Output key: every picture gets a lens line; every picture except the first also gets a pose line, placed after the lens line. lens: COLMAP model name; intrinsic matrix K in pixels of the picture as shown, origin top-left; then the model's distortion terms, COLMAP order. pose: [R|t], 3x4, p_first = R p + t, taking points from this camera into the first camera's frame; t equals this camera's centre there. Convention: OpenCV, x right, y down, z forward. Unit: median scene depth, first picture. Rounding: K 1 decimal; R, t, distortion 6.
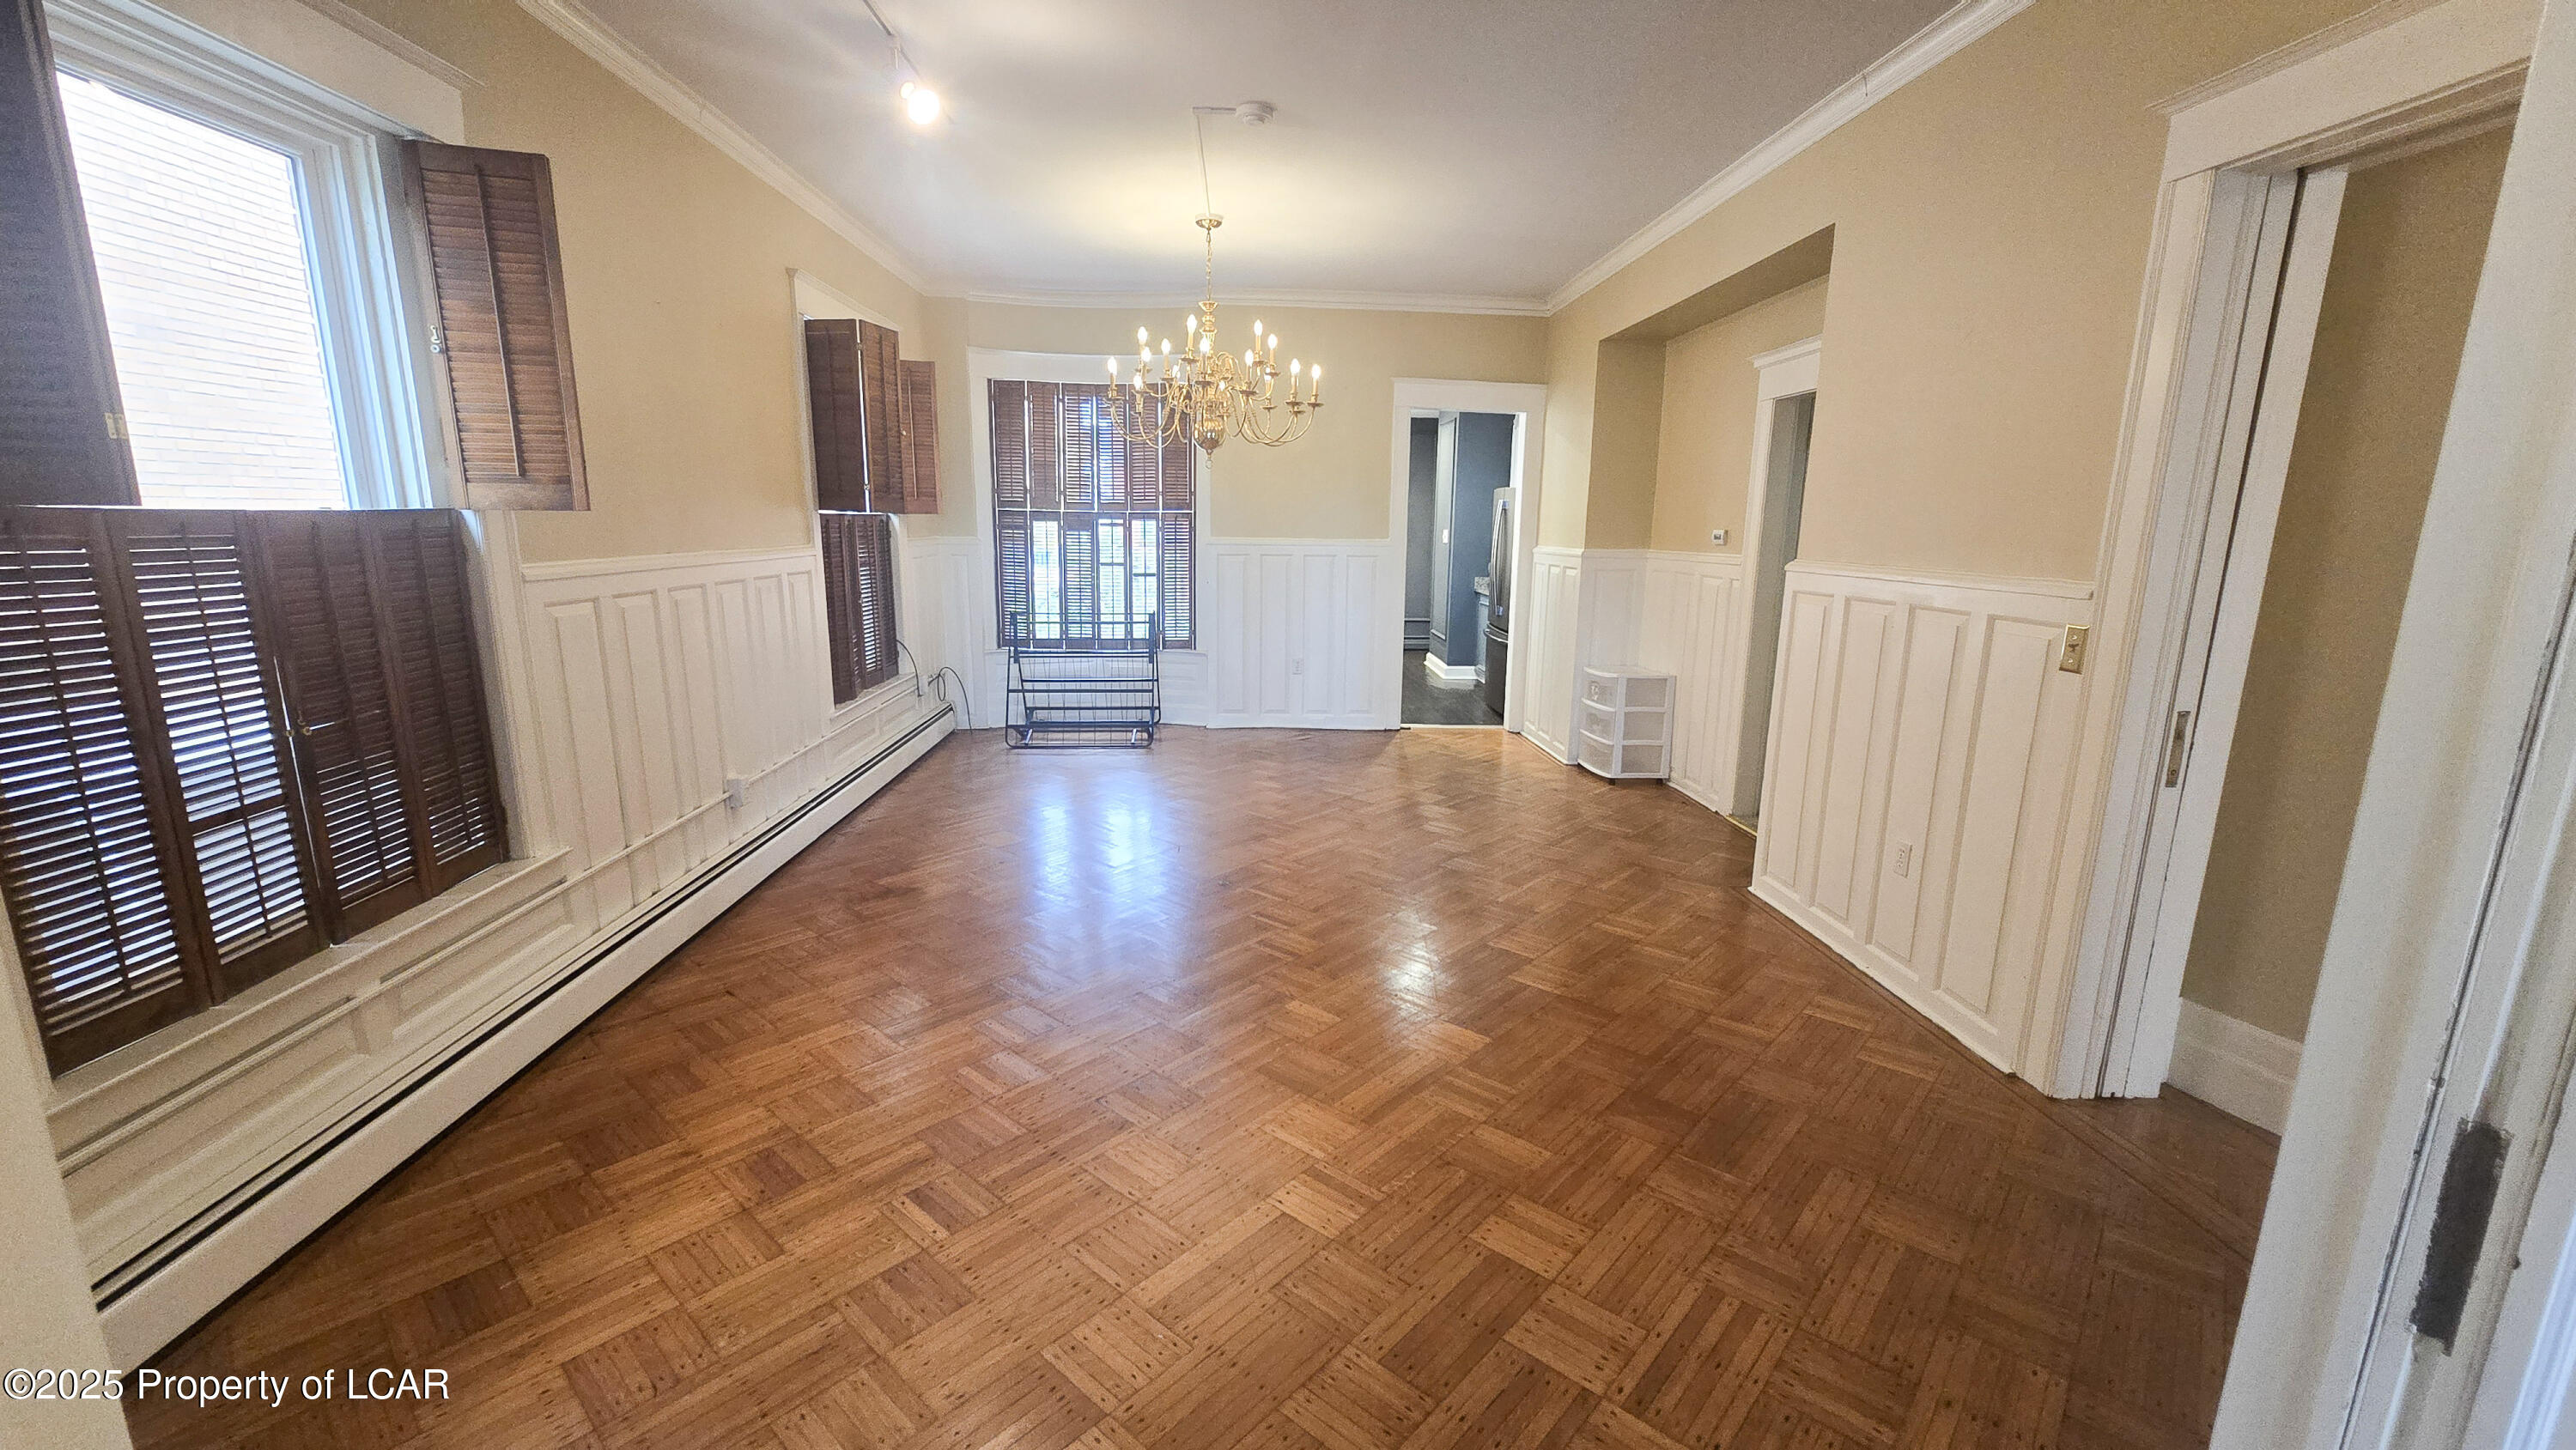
lens RADIAL K [[1030.3, 0, 1244.5], [0, 1030.3, 729.0], [0, 0, 1]] dist [0.000633, 0.000505]
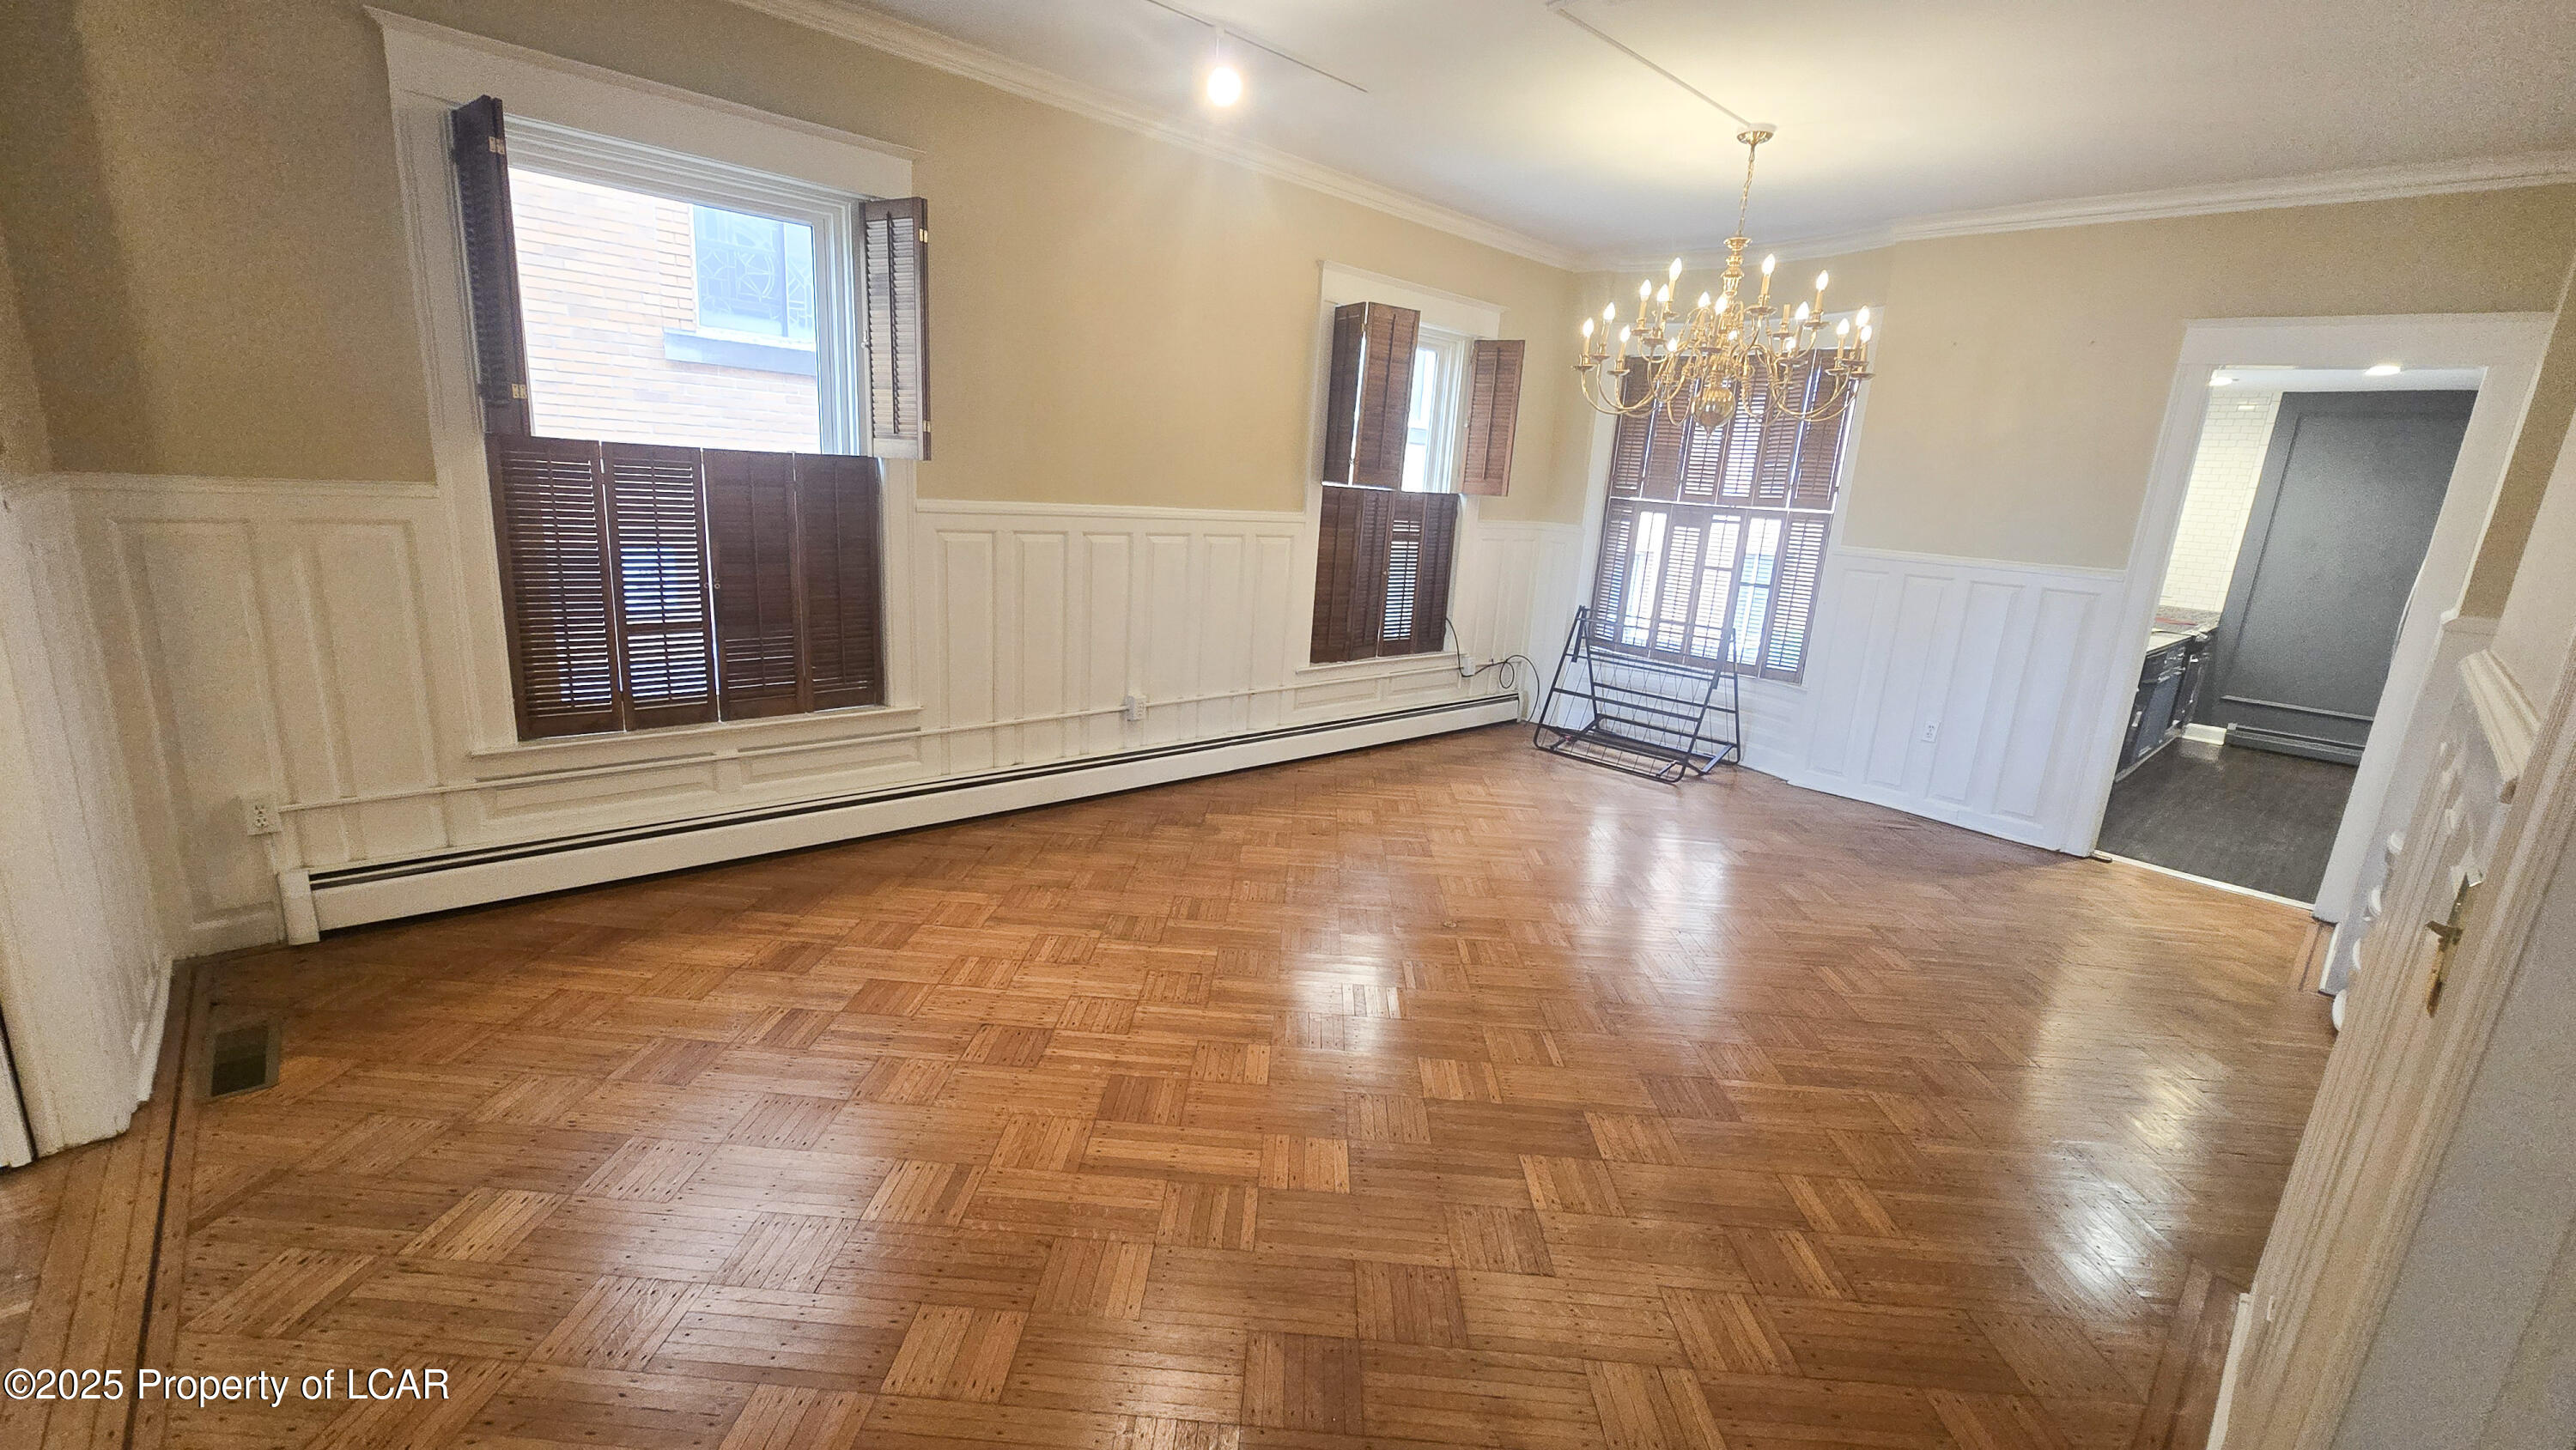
lens RADIAL K [[1030.3, 0, 1298.5], [0, 1030.3, 734.9], [0, 0, 1]] dist [0.000633, 0.000505]
pose [[0.658220, 0.210997, -0.722653, 0.399111], [-0.207196, 0.973622, 0.095553, -0.049985], [0.723752, 0.086836, 0.684575, 0.250179]]
